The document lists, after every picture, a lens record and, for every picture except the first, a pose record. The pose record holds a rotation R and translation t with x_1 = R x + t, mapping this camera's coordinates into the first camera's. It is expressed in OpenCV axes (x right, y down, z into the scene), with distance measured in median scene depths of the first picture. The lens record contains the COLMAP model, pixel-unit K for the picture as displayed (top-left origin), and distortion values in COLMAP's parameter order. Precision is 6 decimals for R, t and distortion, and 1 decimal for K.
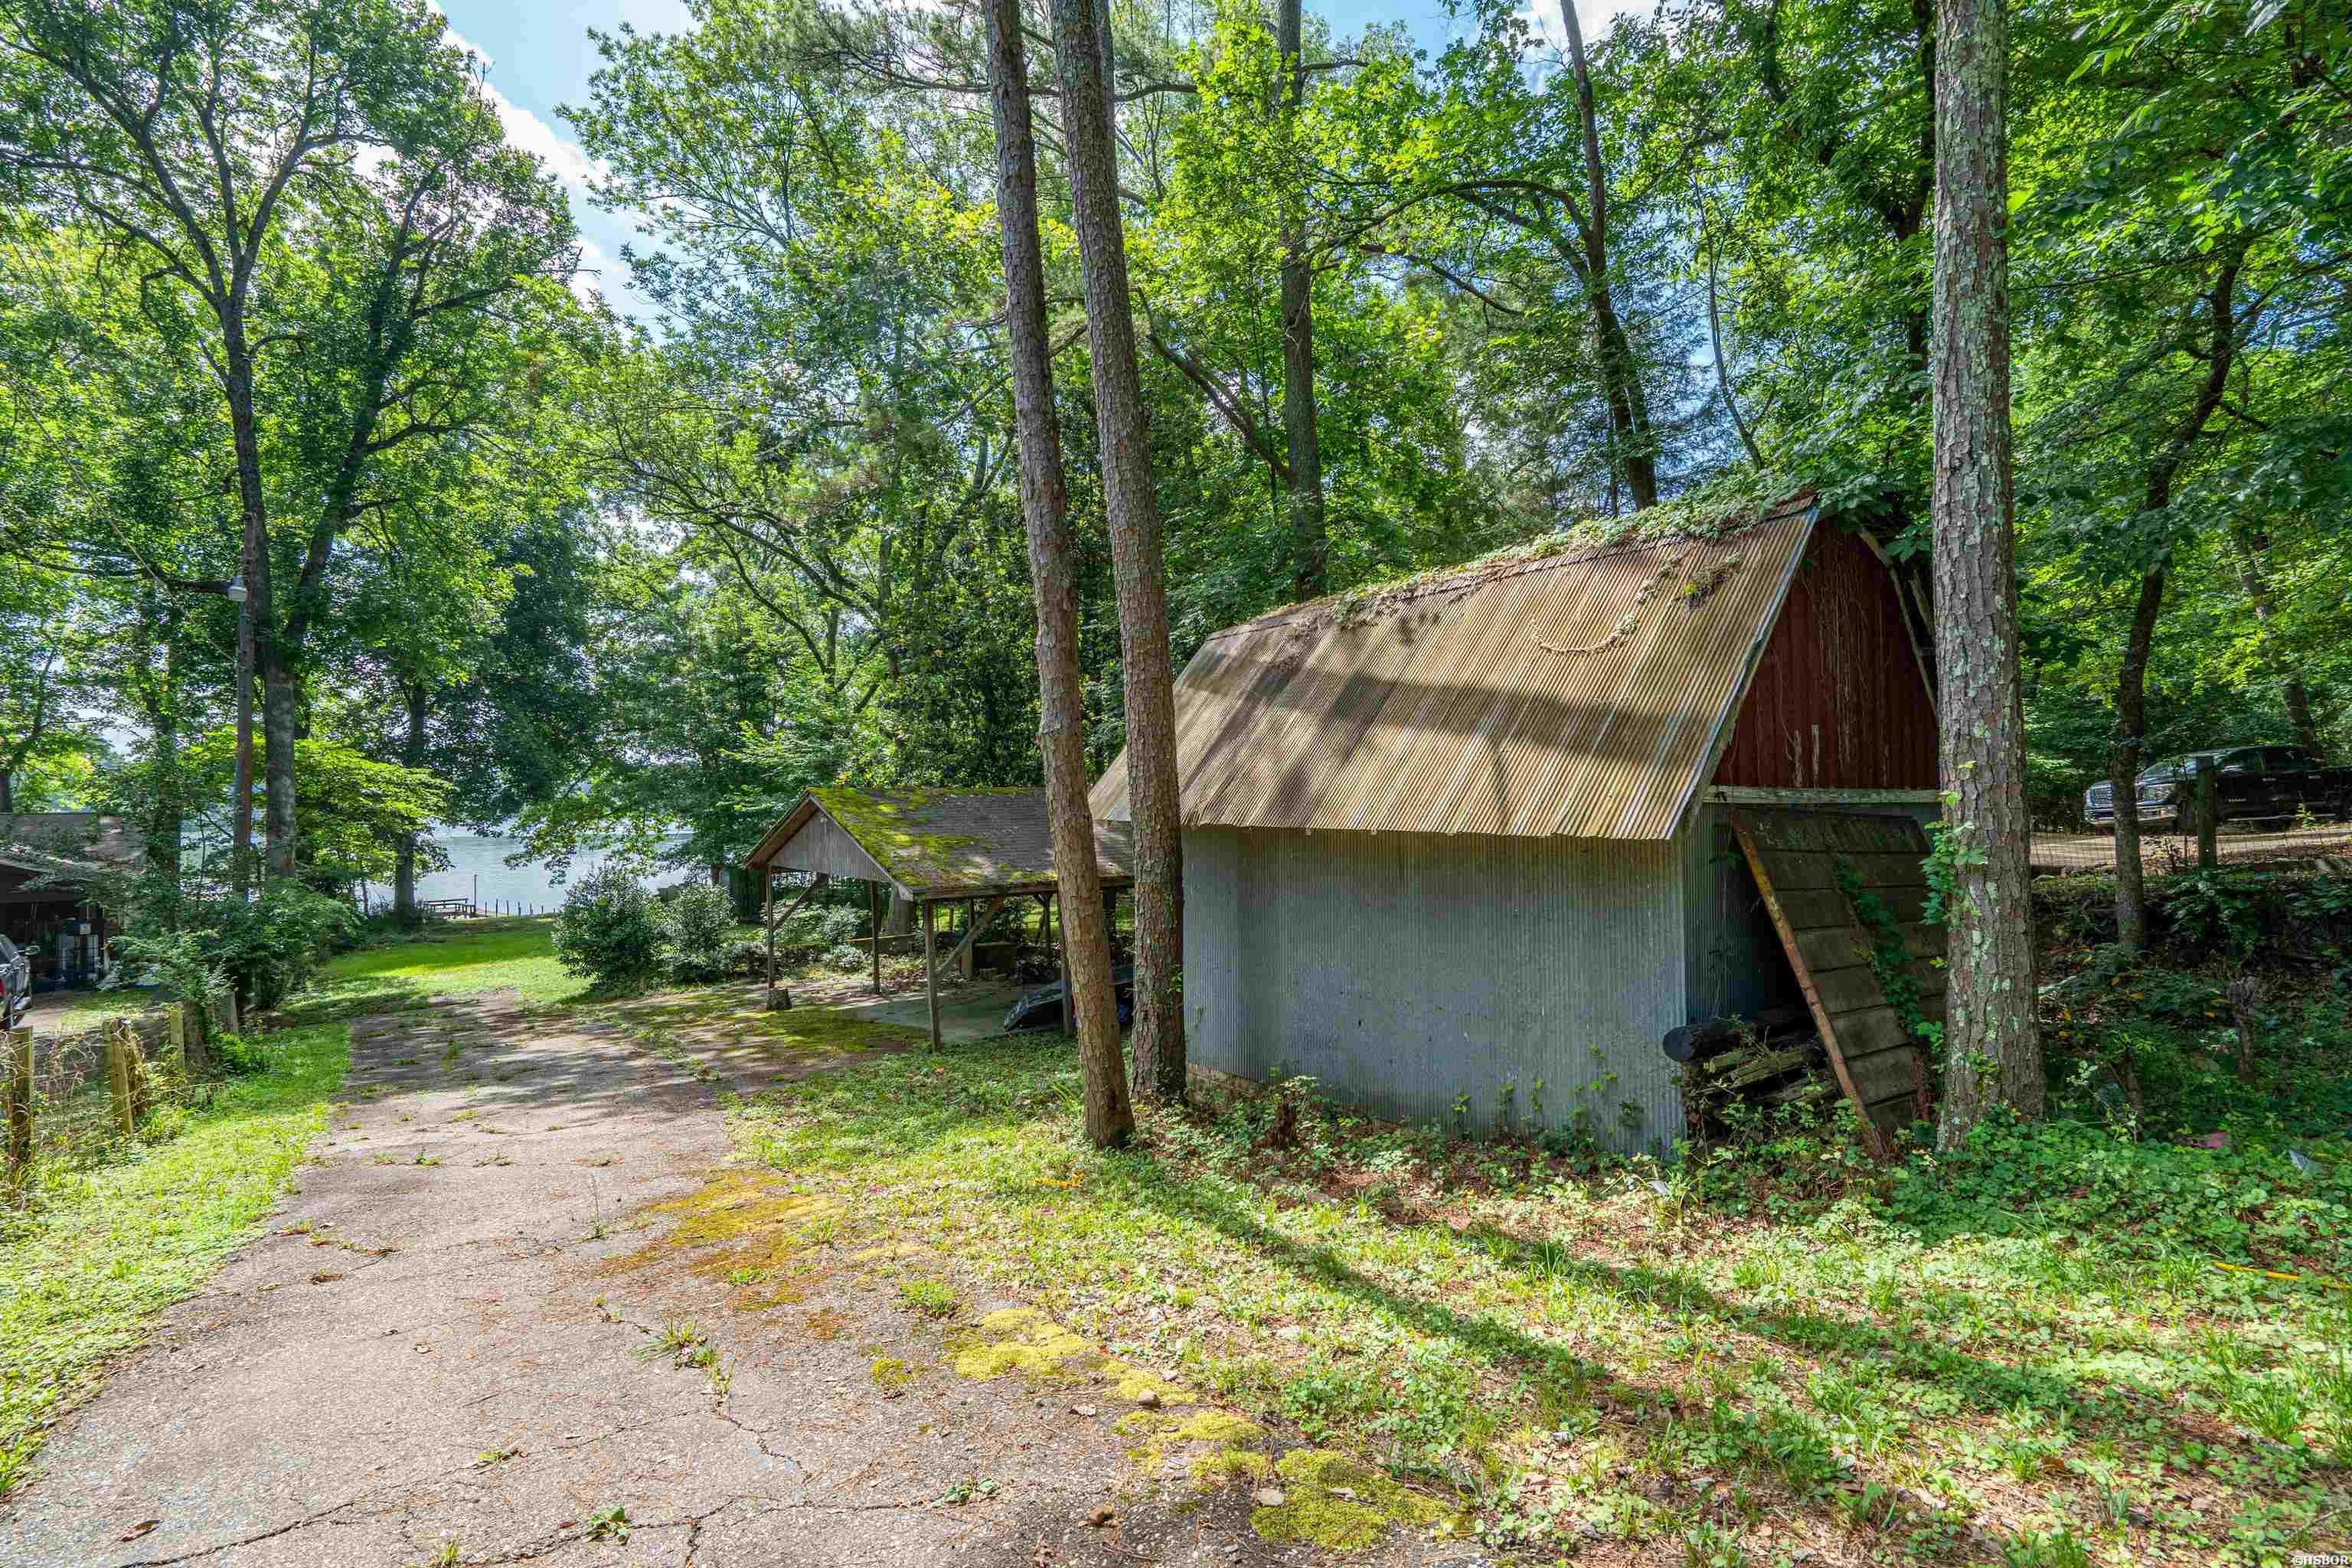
lens RADIAL K [[1078.7, 0, 1176.0], [0, 1078.7, 784.0], [0, 0, 1]] dist [-0.001415, 0.000881]
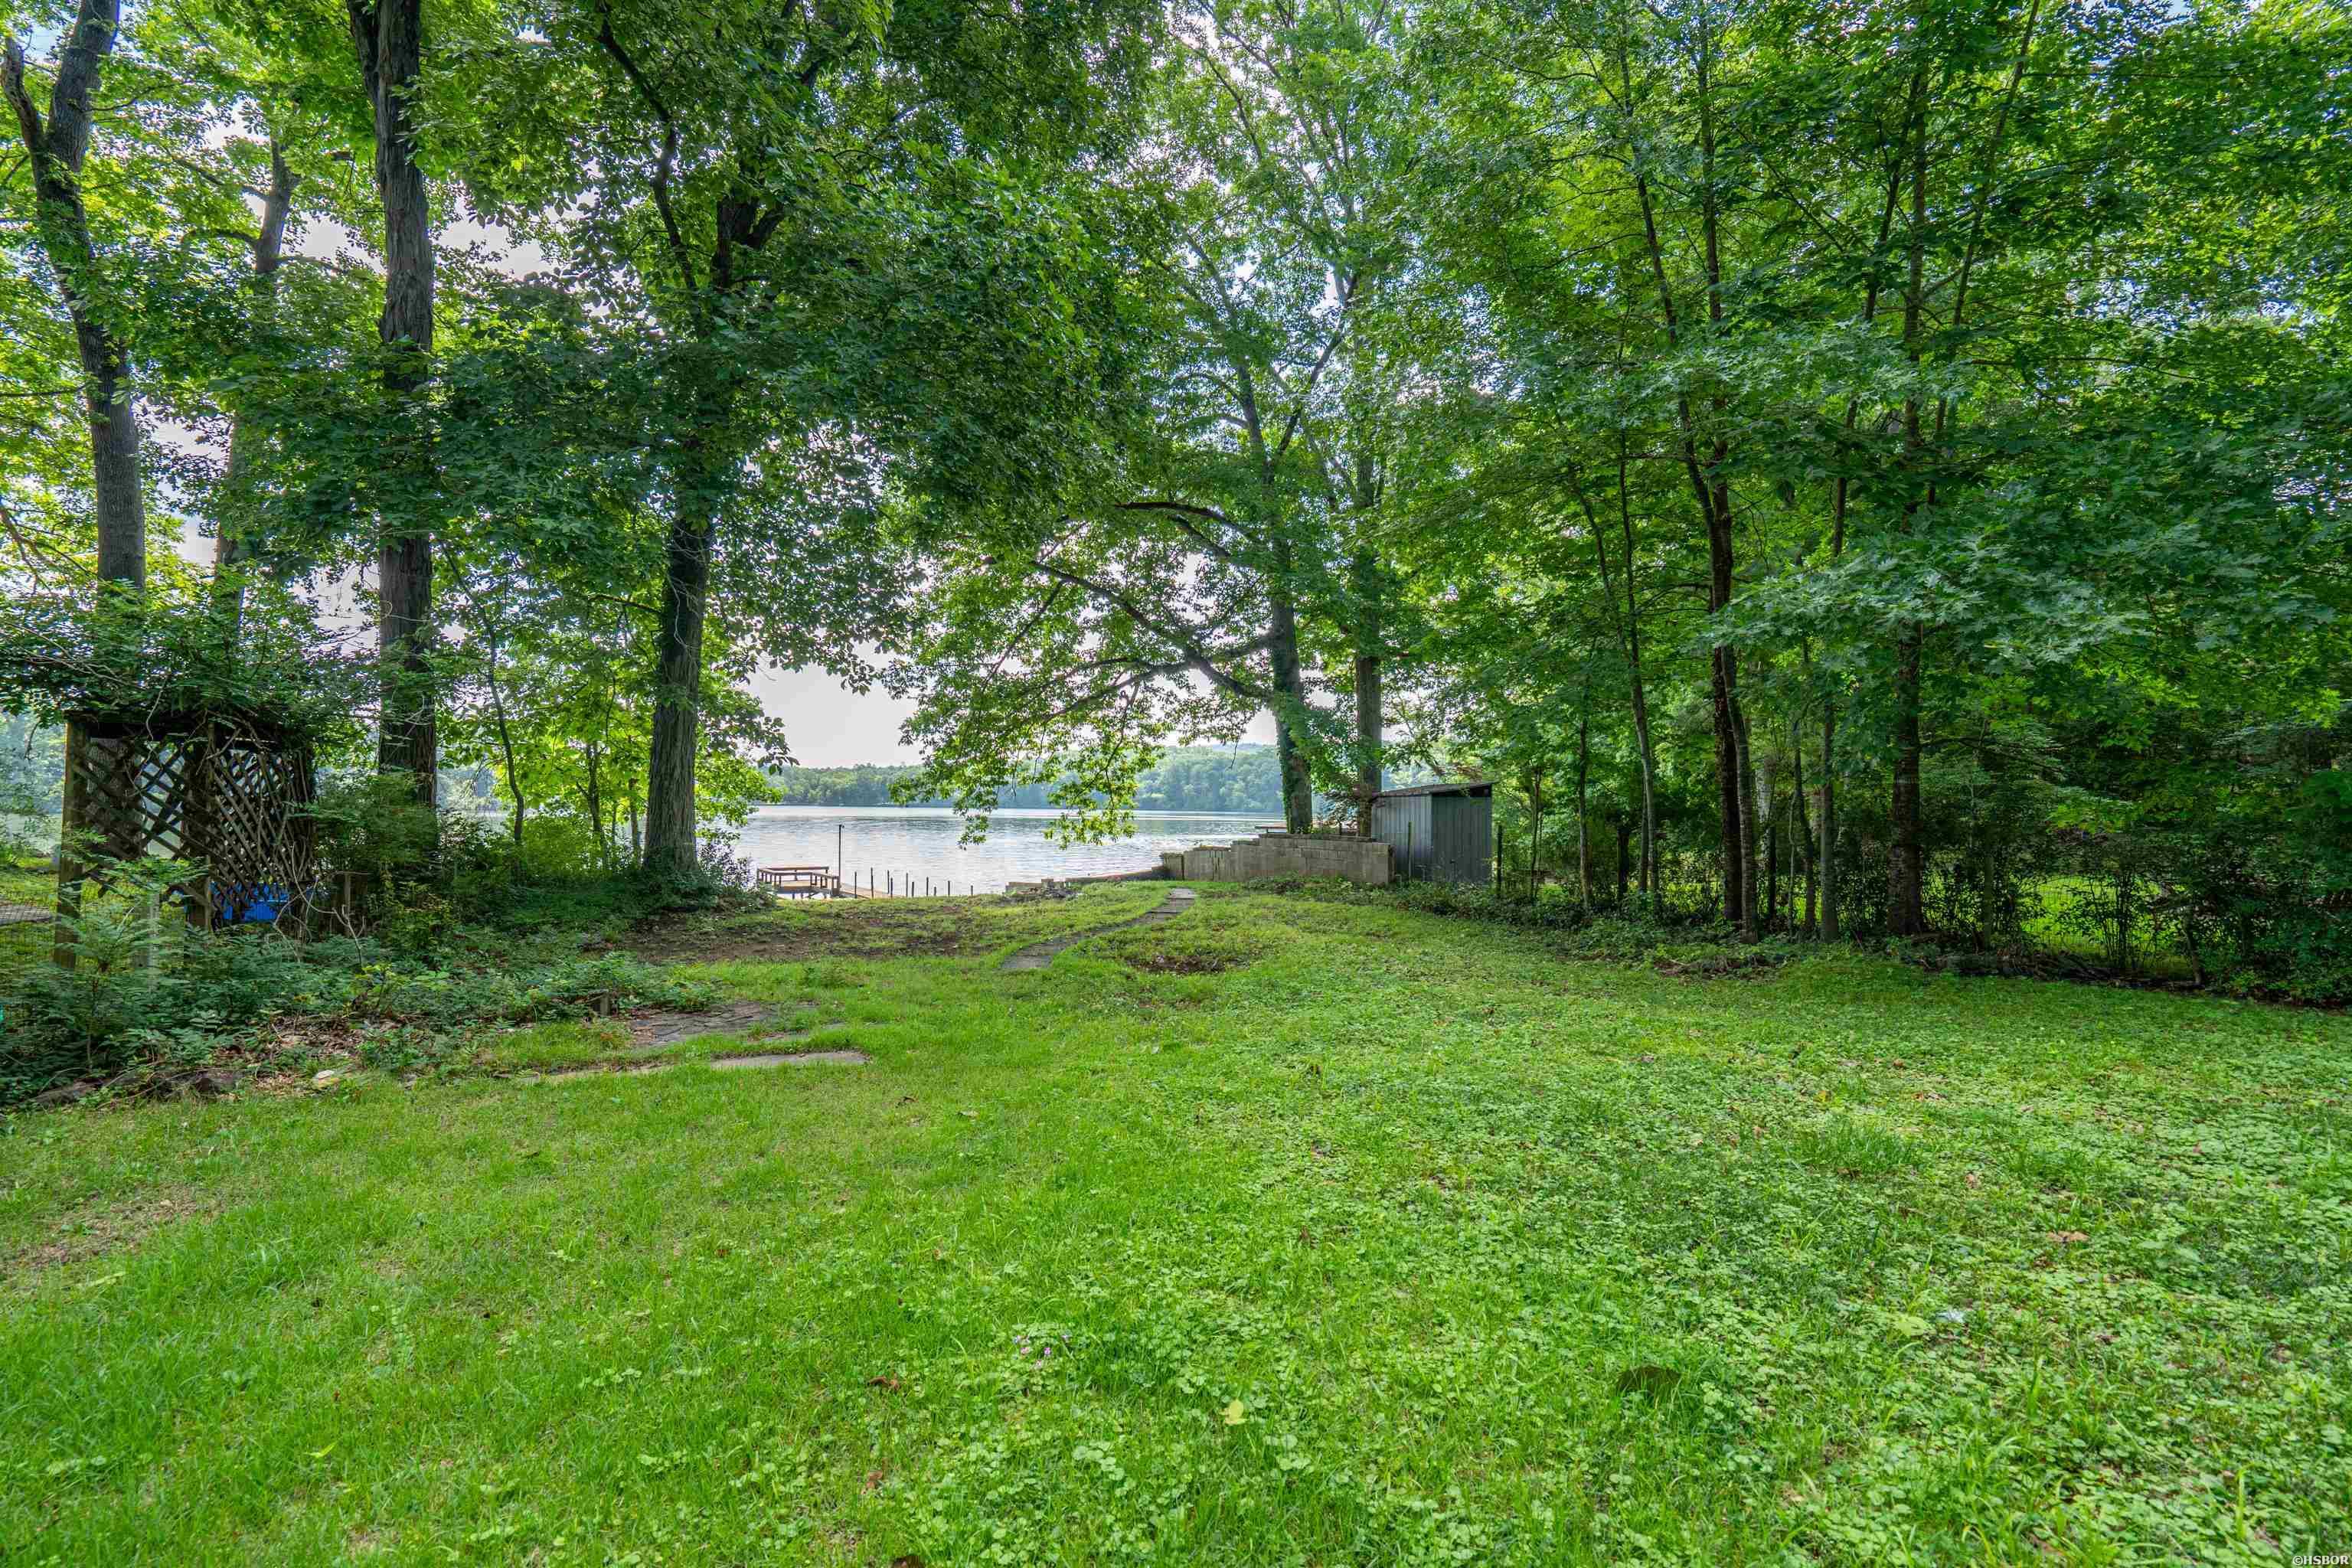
lens RADIAL K [[1078.7, 0, 1176.0], [0, 1078.7, 784.0], [0, 0, 1]] dist [-0.001415, 0.000881]
pose [[0.962570, 0.011566, -0.270786, -0.870700], [-0.012373, 0.999923, -0.001274, 0.166252], [0.270750, 0.004576, 0.962639, 1.338668]]
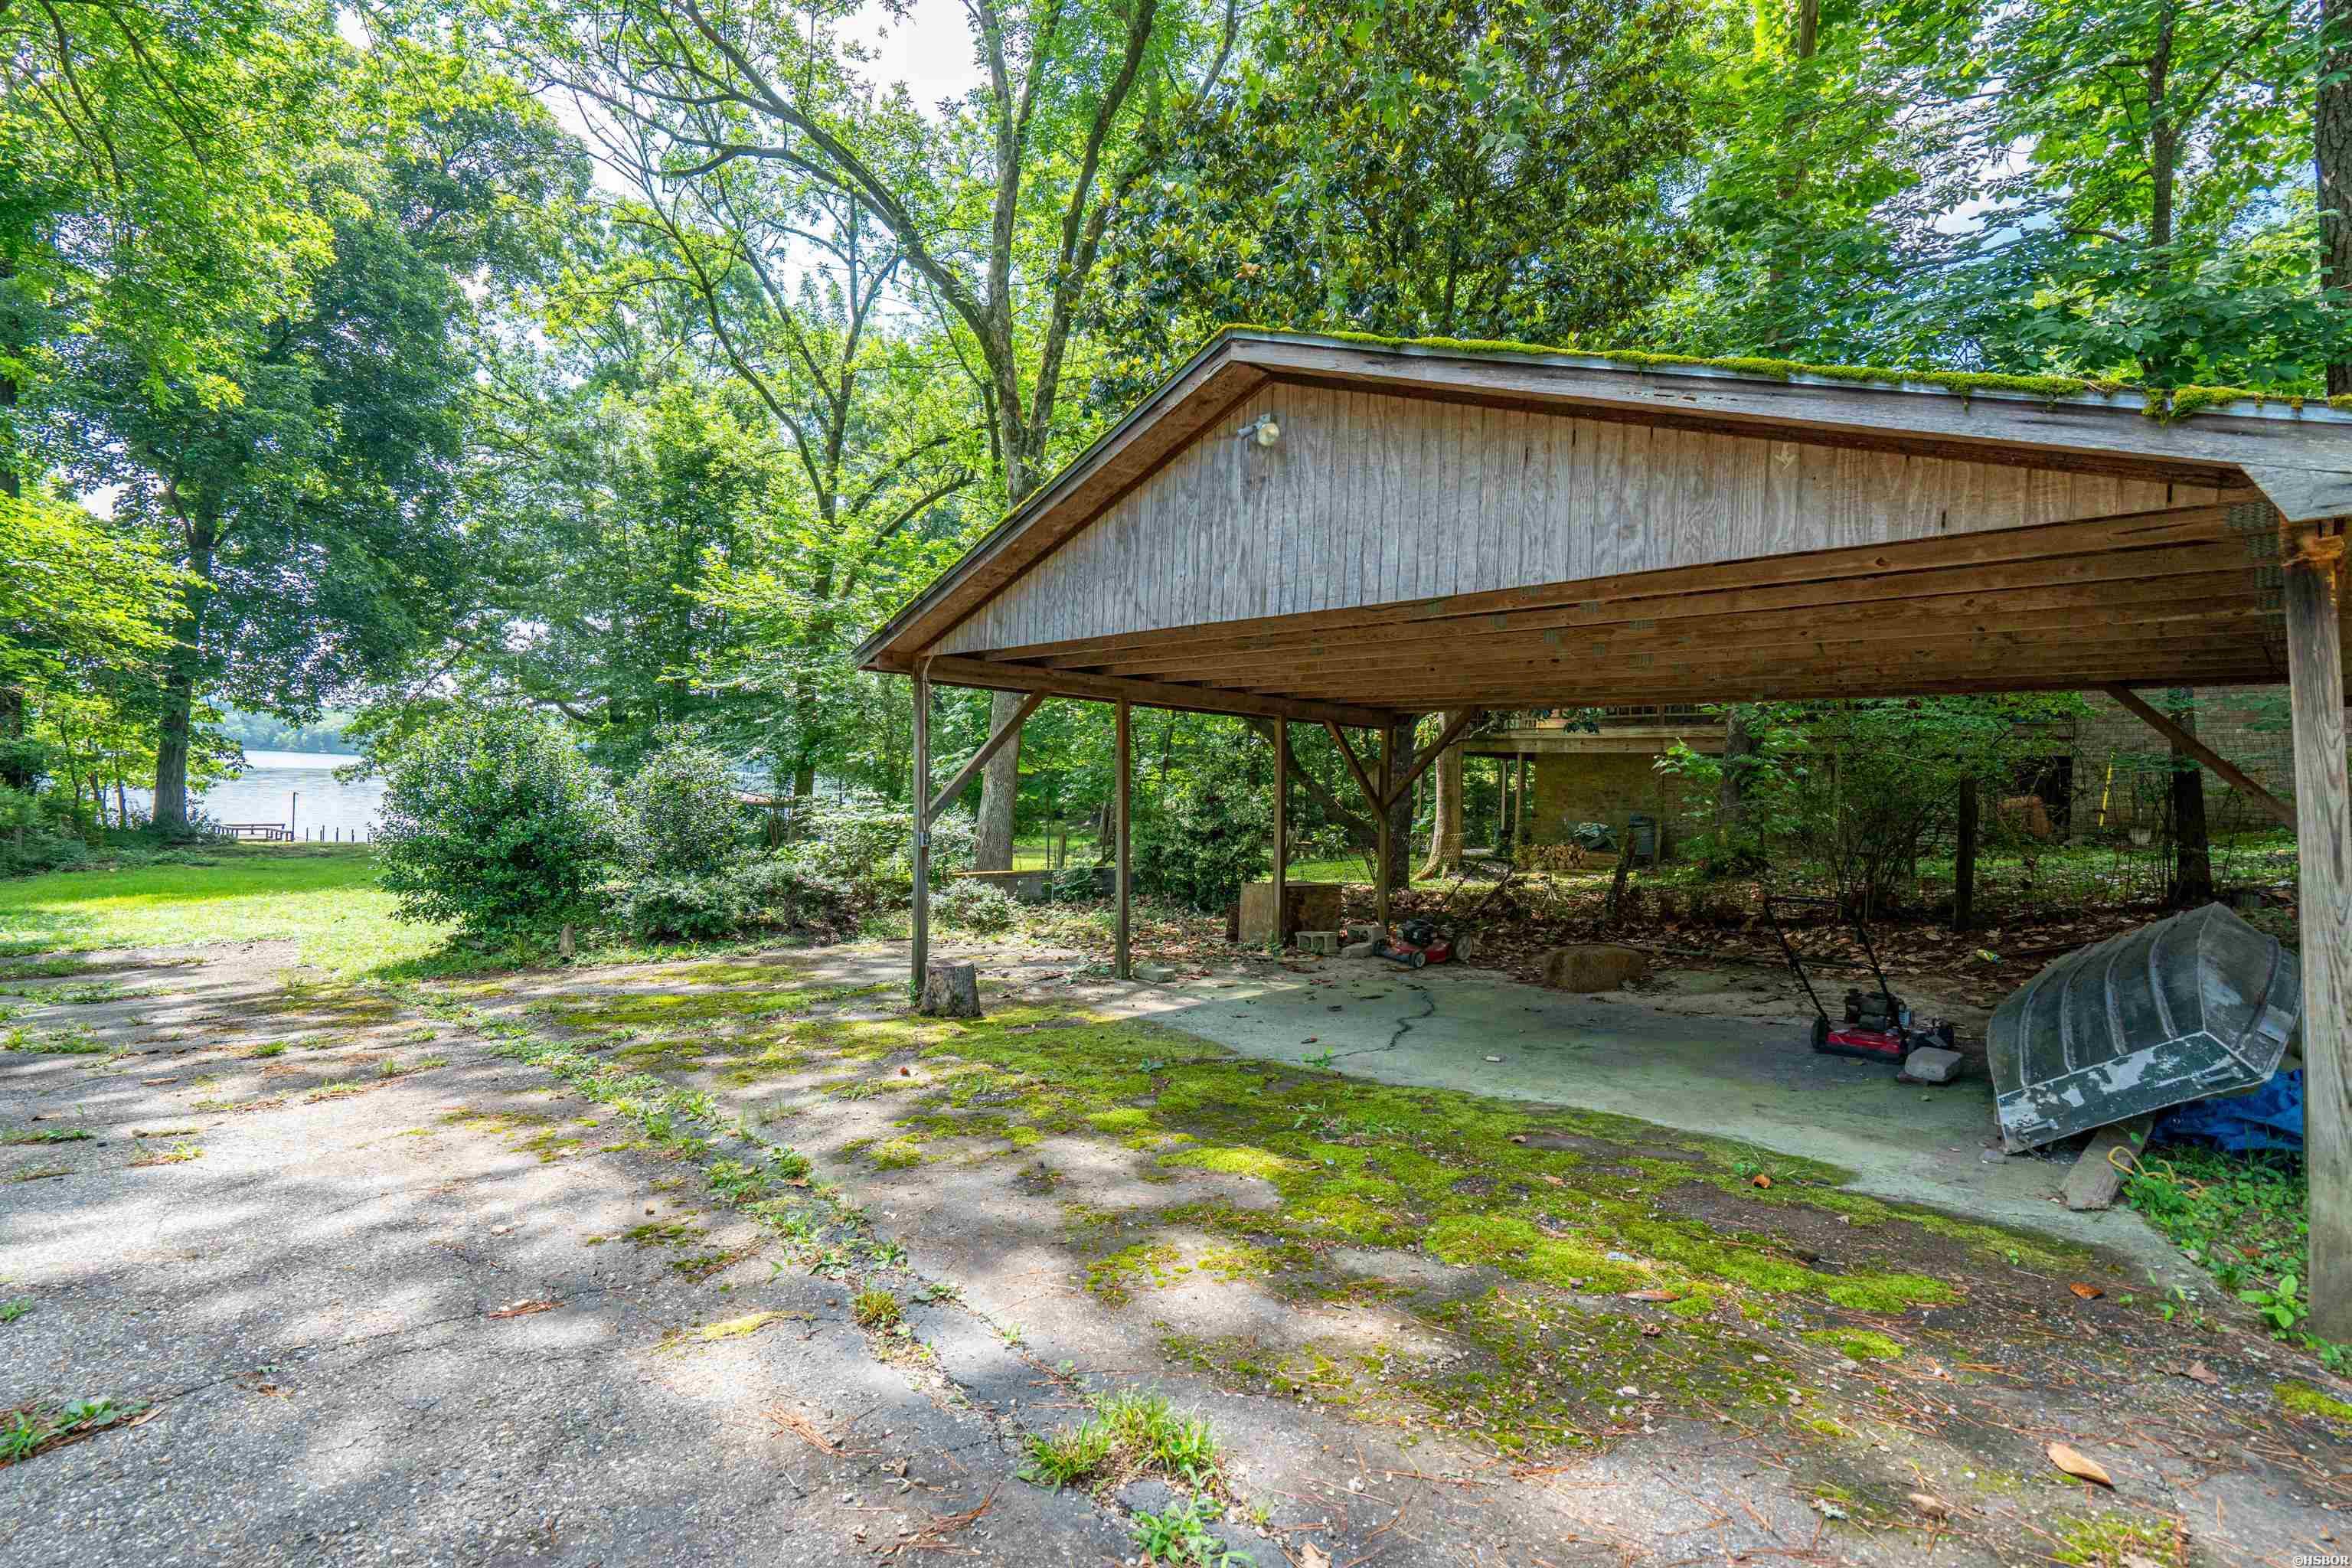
lens RADIAL K [[1078.7, 0, 1176.0], [0, 1078.7, 784.0], [0, 0, 1]] dist [-0.001415, 0.000881]
pose [[0.994412, 0.048347, 0.093843, -0.257150], [-0.050285, 0.998565, 0.018404, 0.088578], [-0.092818, -0.023020, 0.995417, 0.471138]]
